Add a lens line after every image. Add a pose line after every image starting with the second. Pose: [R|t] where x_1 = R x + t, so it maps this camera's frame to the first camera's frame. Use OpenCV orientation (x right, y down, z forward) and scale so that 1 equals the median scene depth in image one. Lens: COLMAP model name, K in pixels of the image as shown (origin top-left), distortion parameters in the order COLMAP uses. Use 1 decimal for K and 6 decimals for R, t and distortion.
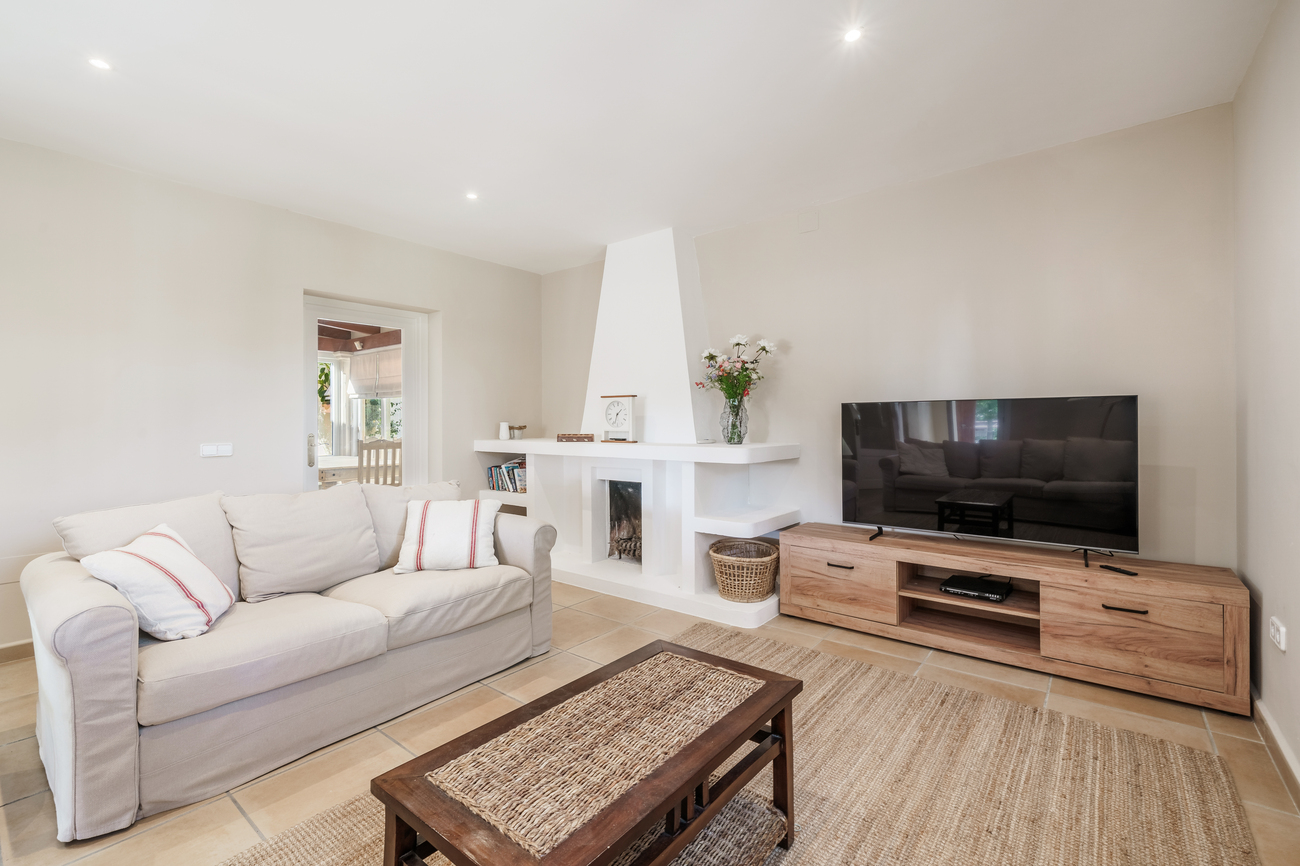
lens RADIAL K [[579.6, 0, 535.0], [0, 579.6, 420.5], [0, 0, 1]] dist [-0.001537, -0.000108]
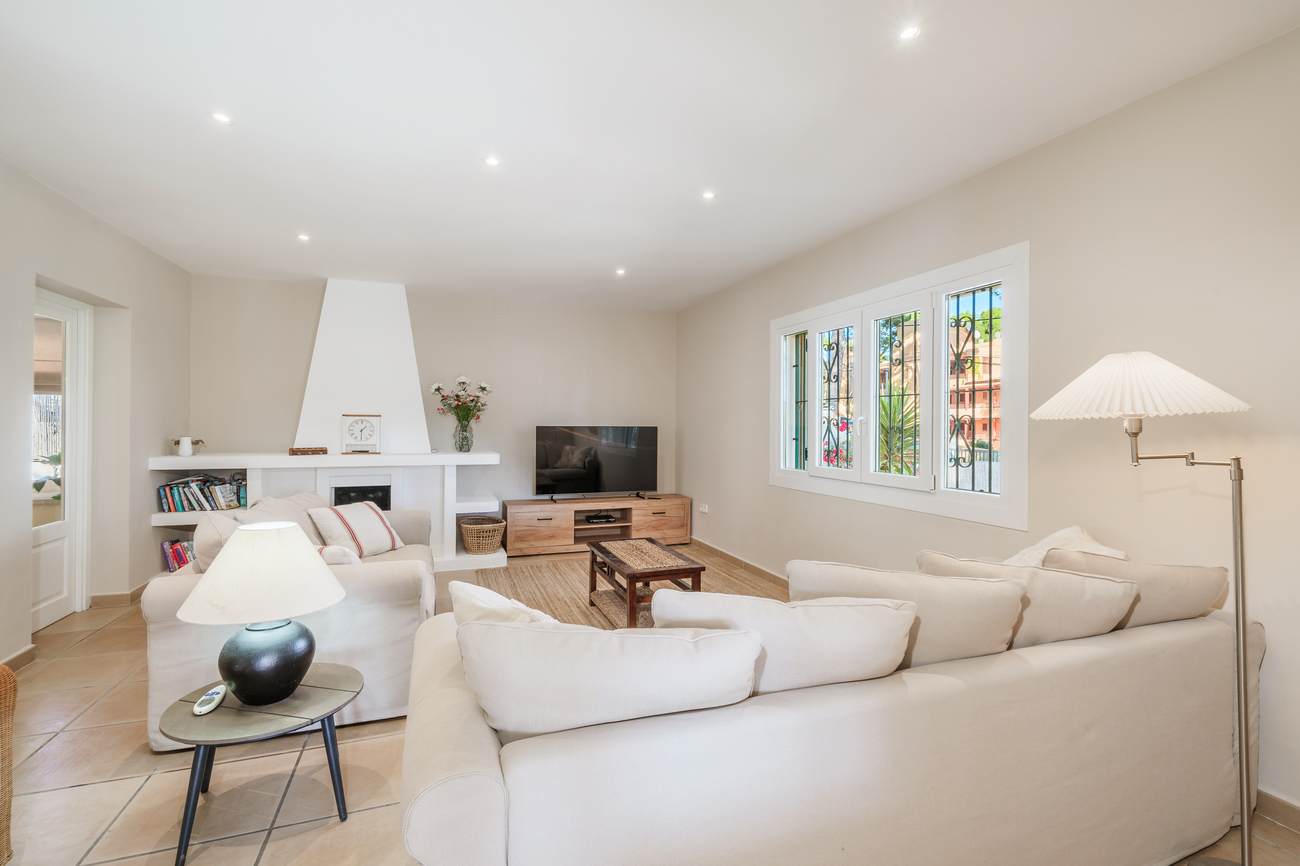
lens RADIAL K [[565.3, 0, 650.4], [0, 565.3, 427.1], [0, 0, 1]] dist [0.012397, 0.000201]
pose [[0.511634, 0.007415, 0.859171, -0.730681], [-0.008061, 0.999960, -0.003830, -0.023605], [-0.859165, -0.004966, 0.511674, -0.144233]]
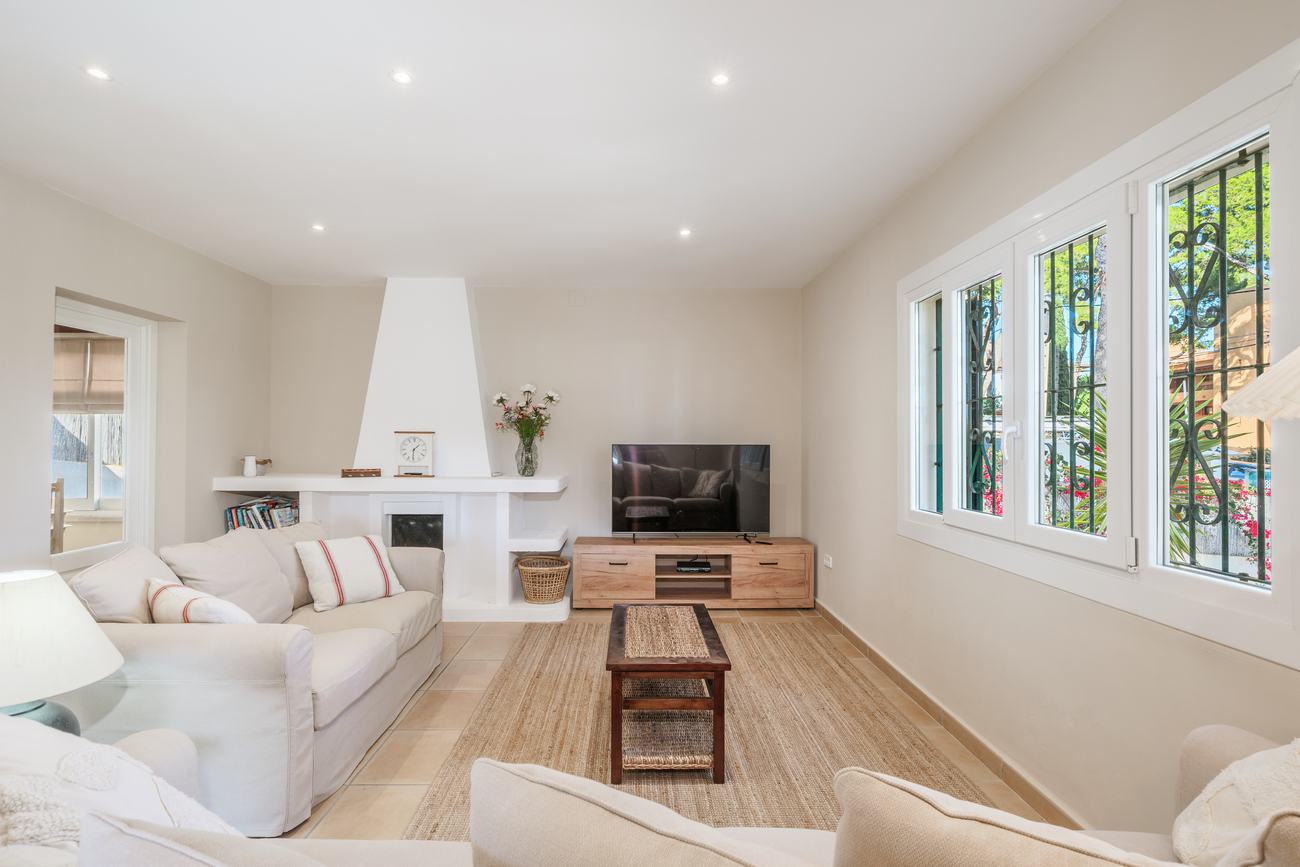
lens RADIAL K [[672.3, 0, 623.2], [0, 672.3, 437.5], [0, 0, 1]] dist [0.005755, 0.000537]
pose [[0.752719, 0.016178, 0.658143, -0.480551], [-0.008858, 0.999856, -0.014448, -0.024031], [-0.658282, 0.005045, 0.752755, -0.194830]]
